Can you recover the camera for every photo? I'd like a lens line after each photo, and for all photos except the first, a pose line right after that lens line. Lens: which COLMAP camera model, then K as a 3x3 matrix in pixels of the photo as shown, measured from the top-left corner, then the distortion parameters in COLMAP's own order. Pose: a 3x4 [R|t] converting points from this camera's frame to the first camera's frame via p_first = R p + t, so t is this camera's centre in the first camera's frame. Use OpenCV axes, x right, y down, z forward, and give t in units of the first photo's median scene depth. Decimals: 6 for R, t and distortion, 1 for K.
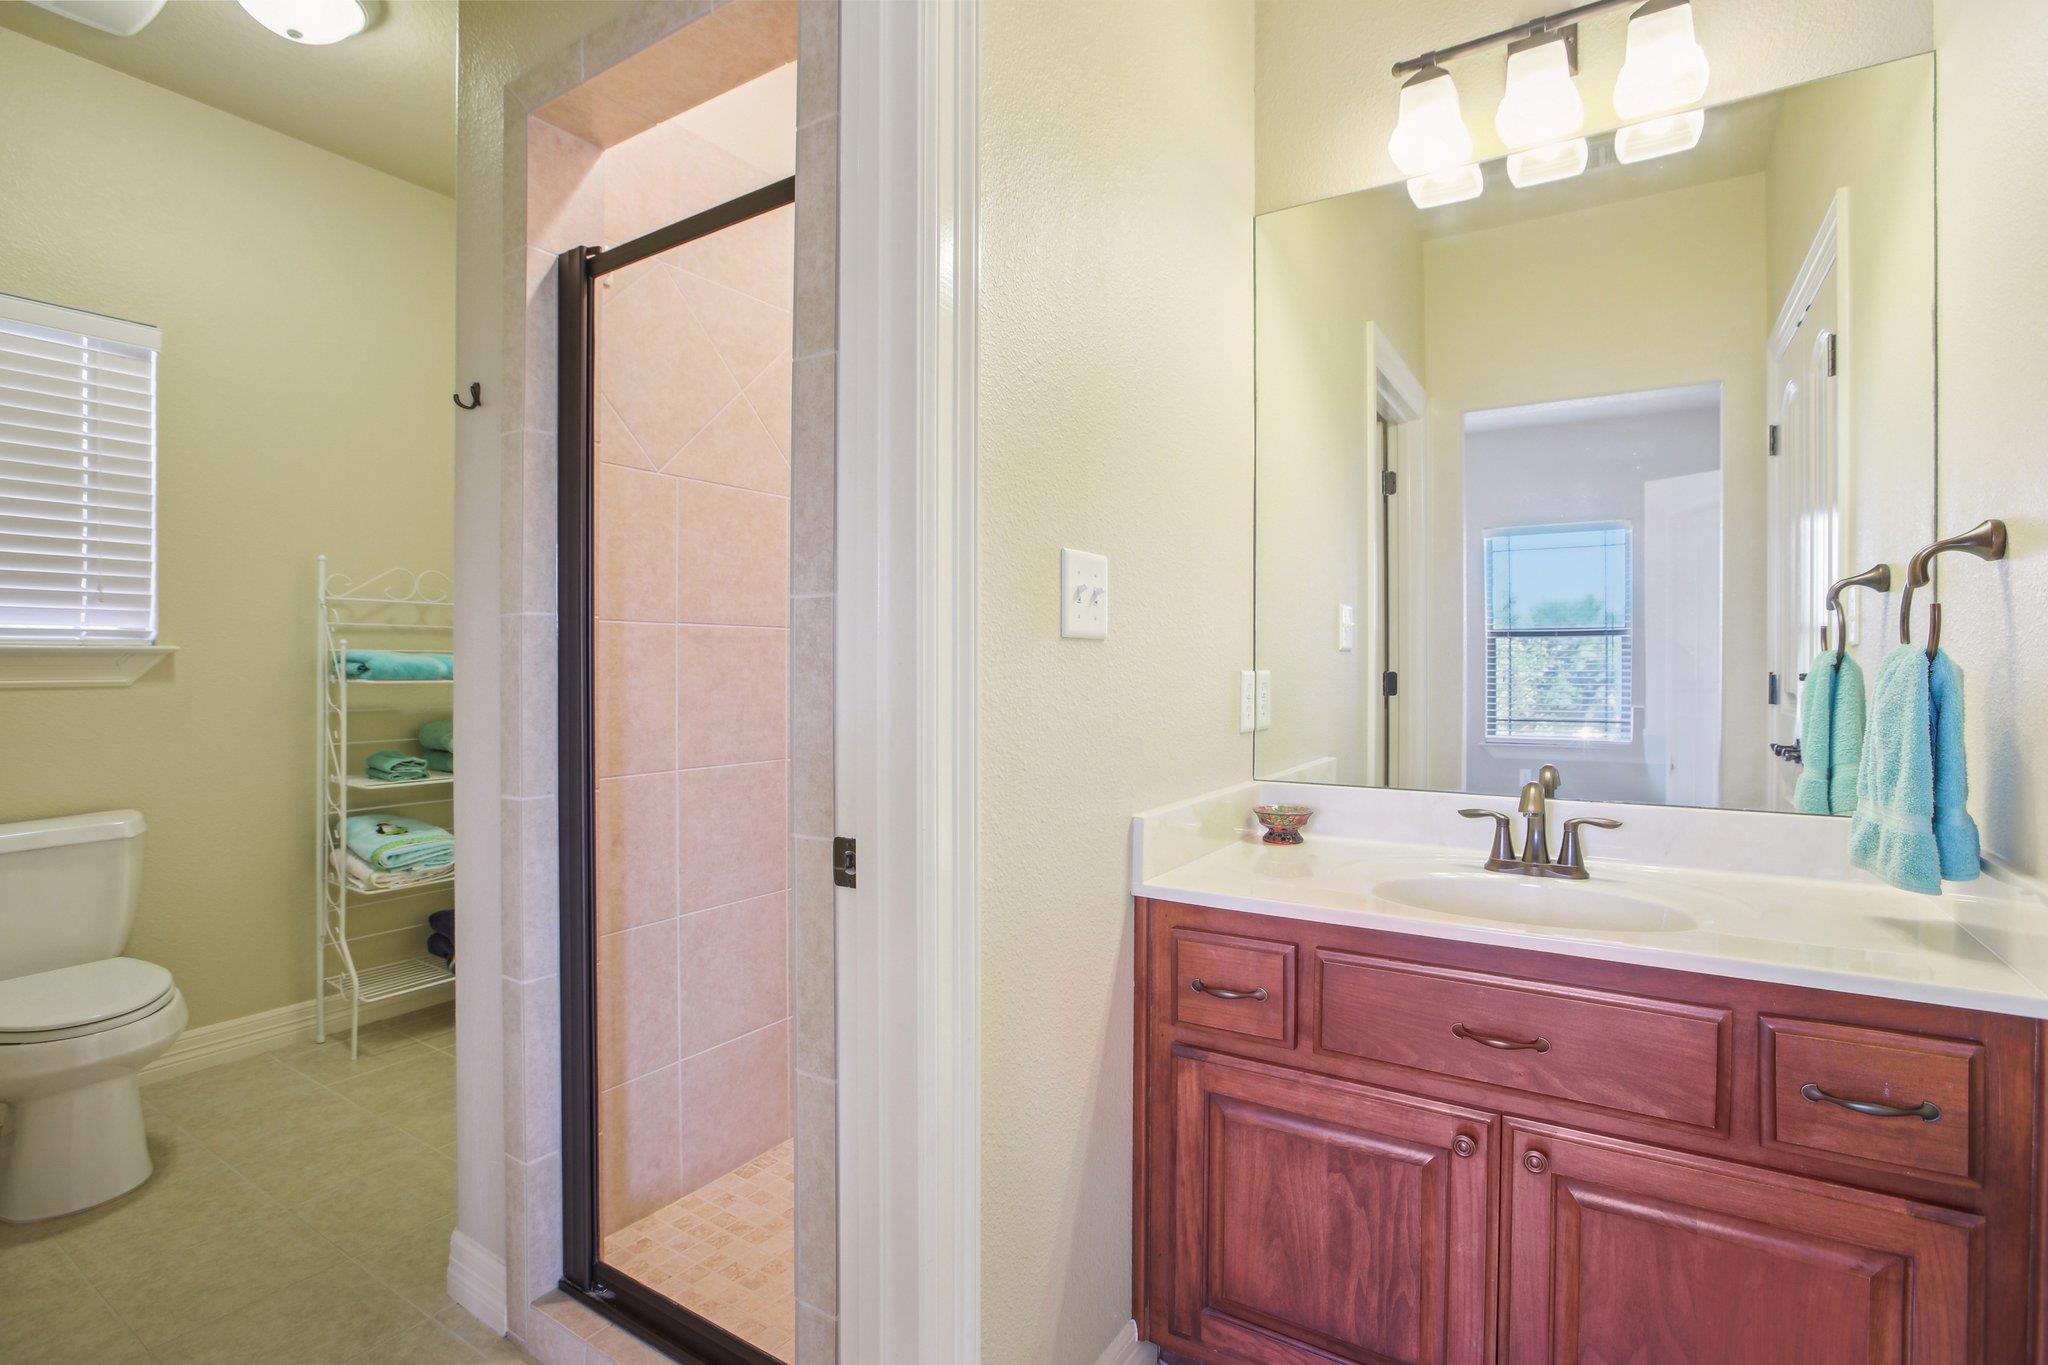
lens RADIAL K [[976.0, 0, 1018.6], [0, 976.0, 676.6], [0, 0, 1]] dist [-0.046585, 0.016380]
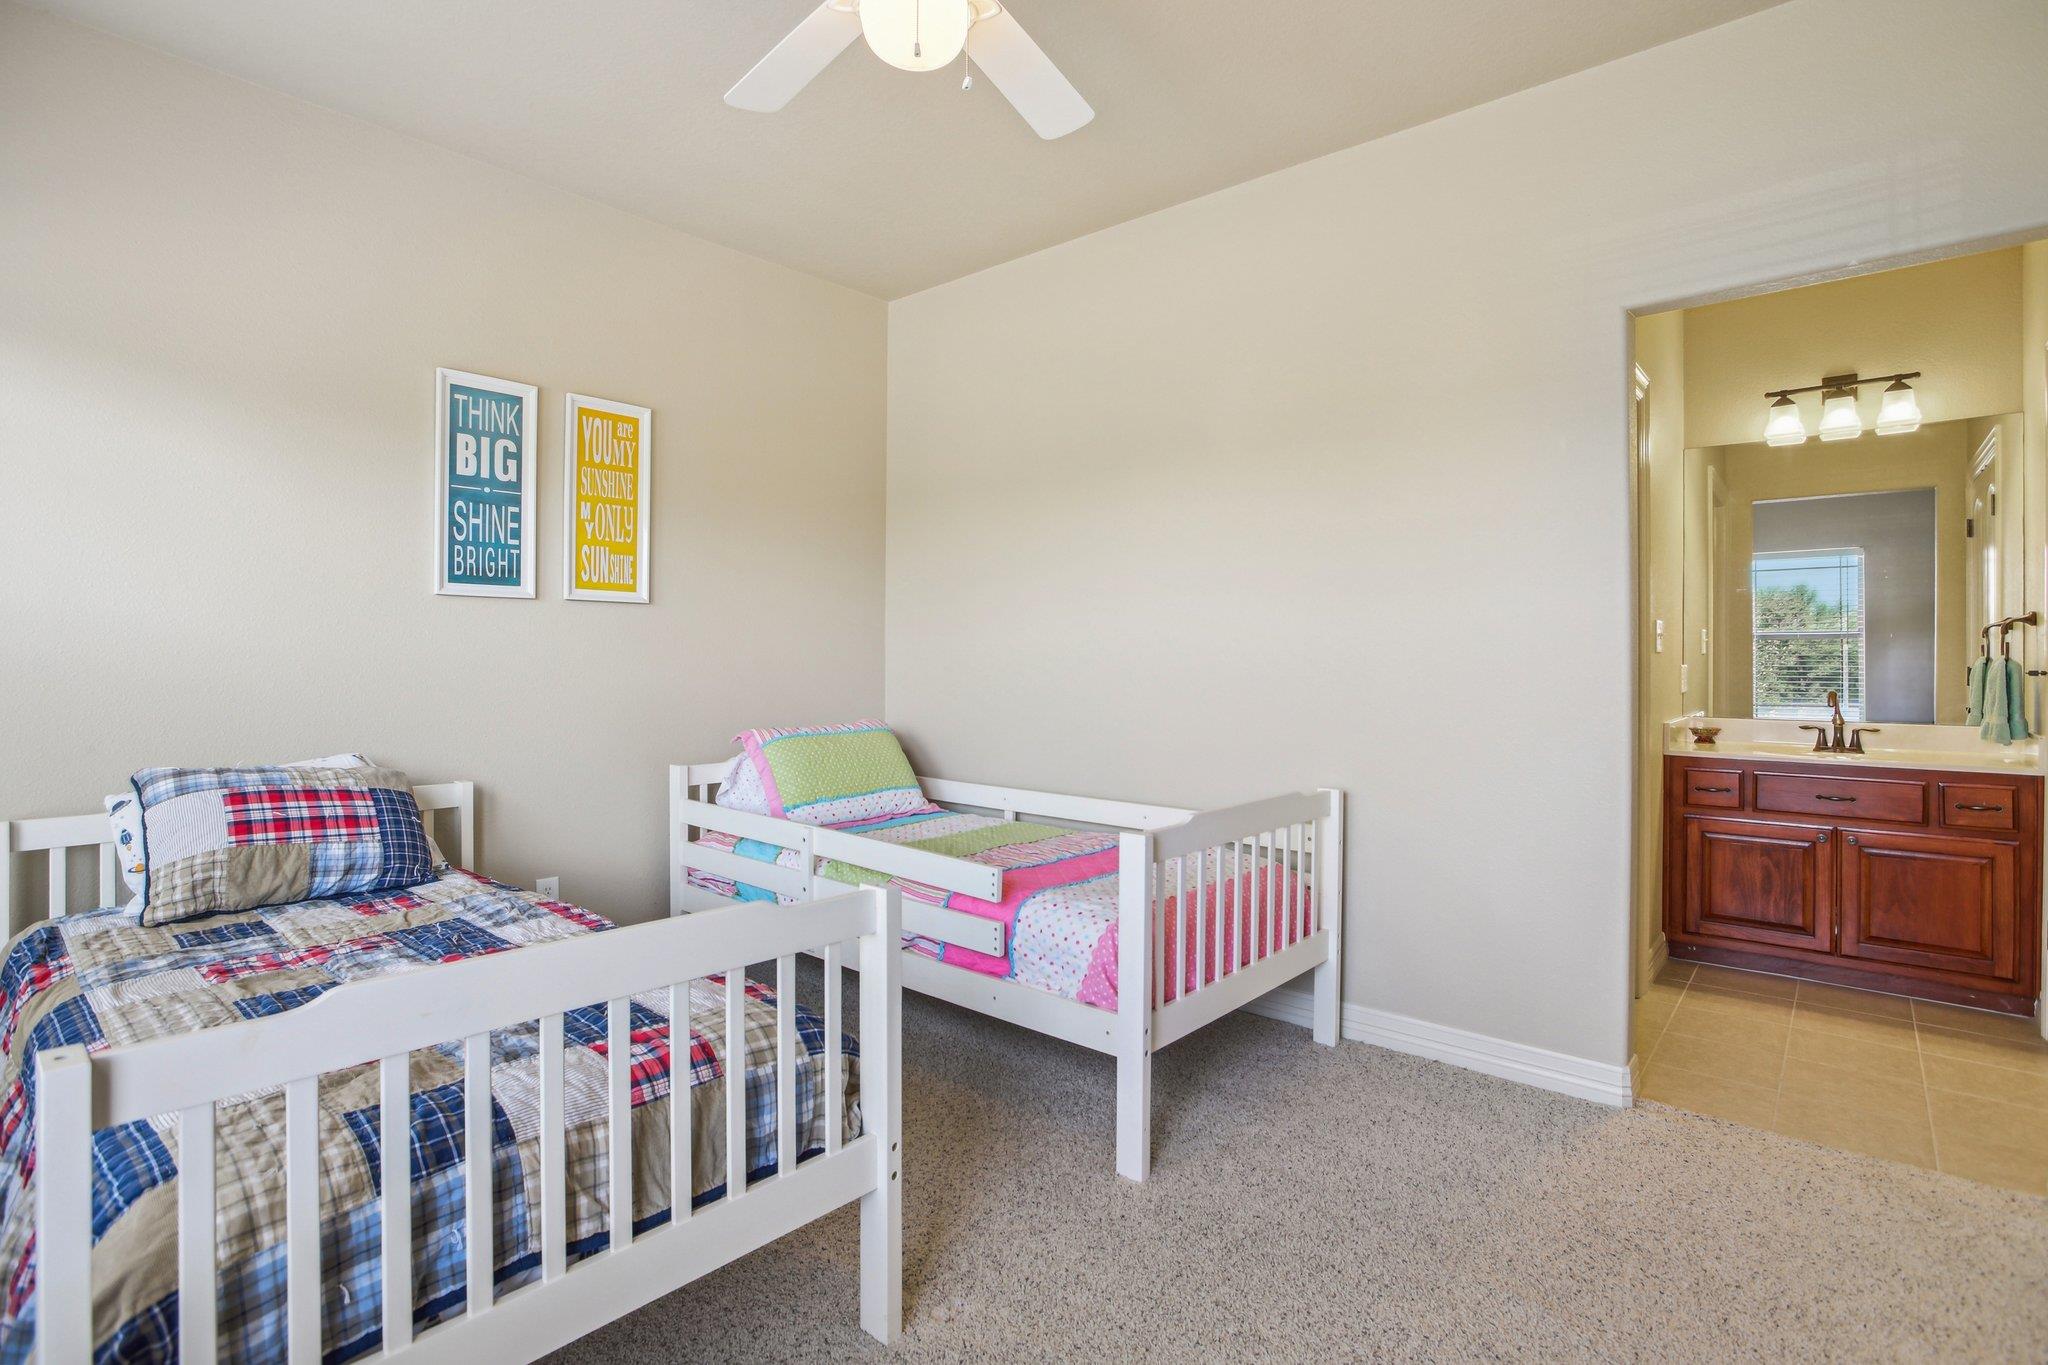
lens RADIAL K [[996.8, 0, 1017.6], [0, 996.8, 650.5], [0, 0, 1]] dist [-0.052500, 0.021216]
pose [[0.990206, 0.004752, -0.139536, -1.287656], [-0.007091, 0.999843, -0.016266, 0.014032], [0.139436, 0.017096, 0.990083, -1.871018]]
